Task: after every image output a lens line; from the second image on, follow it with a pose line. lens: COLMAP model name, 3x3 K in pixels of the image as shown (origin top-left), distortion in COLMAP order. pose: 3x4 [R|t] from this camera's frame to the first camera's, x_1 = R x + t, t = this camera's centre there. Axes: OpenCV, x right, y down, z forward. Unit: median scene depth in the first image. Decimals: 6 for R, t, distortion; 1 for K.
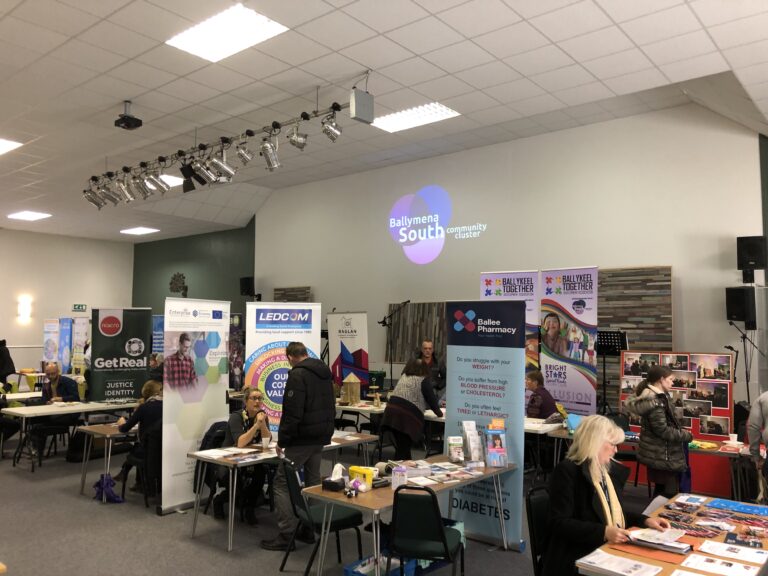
lens RADIAL K [[628.4, 0, 384.9], [0, 628.4, 280.3], [0, 0, 1]] dist [0.016673, -0.006509]
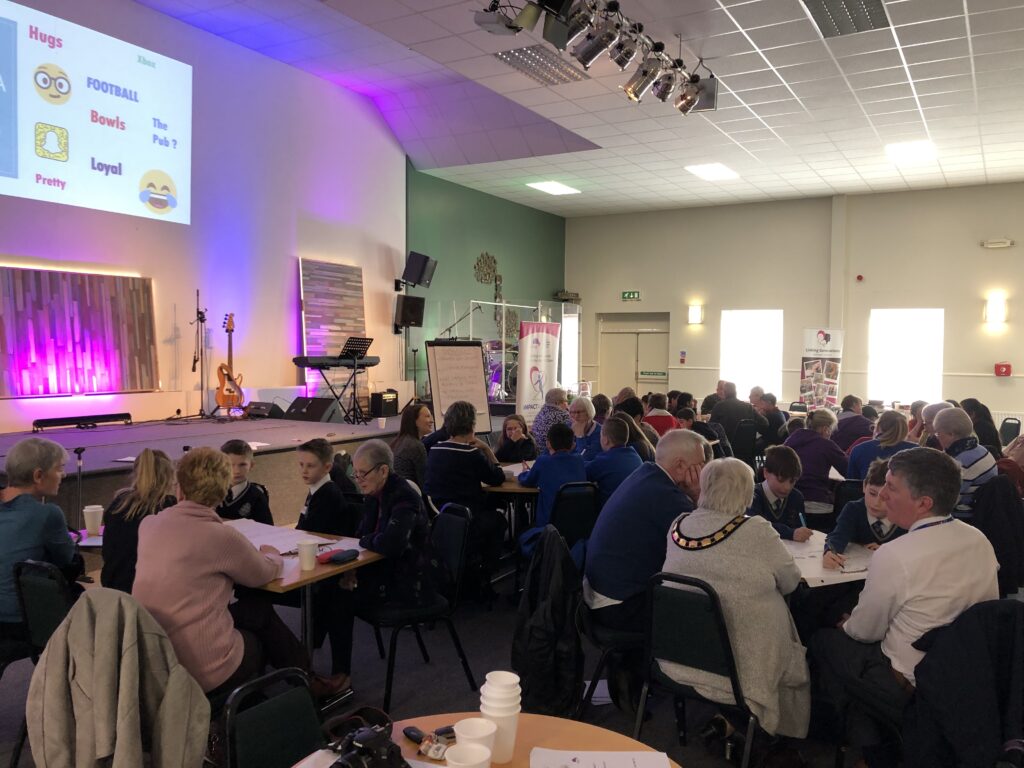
lens RADIAL K [[837.9, 0, 513.3], [0, 837.9, 373.7], [0, 0, 1]] dist [0.016673, -0.006509]
pose [[-0.166135, -0.036438, 0.985430, -0.831516], [-0.088250, 0.995857, 0.021946, 0.089985], [-0.982146, -0.083318, -0.168662, 0.972803]]
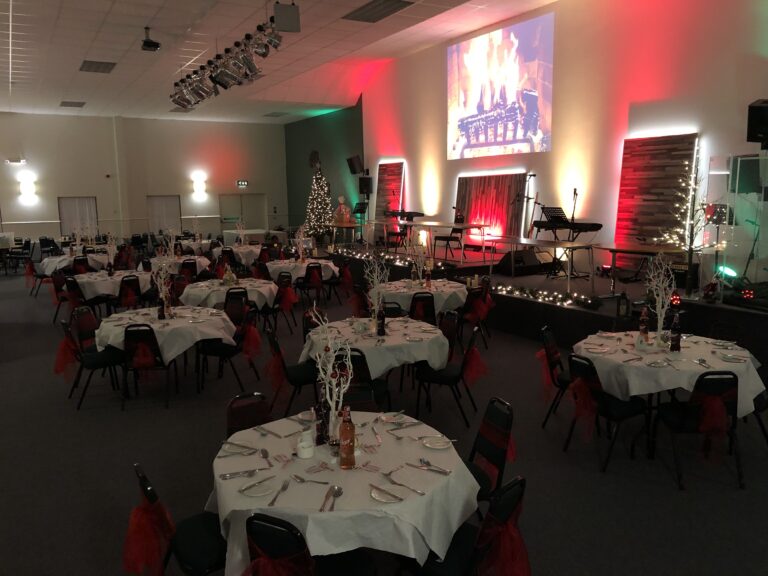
lens RADIAL K [[622.3, 0, 372.5], [0, 622.3, 288.9], [0, 0, 1]] dist [0.026408, 0.000624]
pose [[0.932082, 0.037542, -0.360298, 0.349806], [0.046848, 0.973770, 0.222660, -0.026408], [0.359206, -0.224416, 0.905874, -0.060175]]
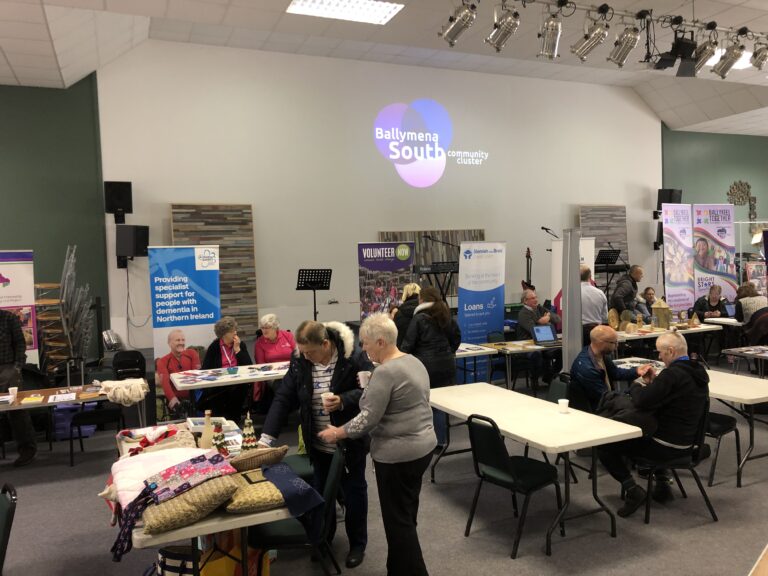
lens RADIAL K [[628.4, 0, 384.9], [0, 628.4, 280.3], [0, 0, 1]] dist [0.016673, -0.006509]
pose [[0.454100, -0.054676, 0.889271, -1.013194], [-0.035242, 0.996232, 0.079249, 0.049487], [-0.890253, -0.067327, 0.450462, 0.833690]]
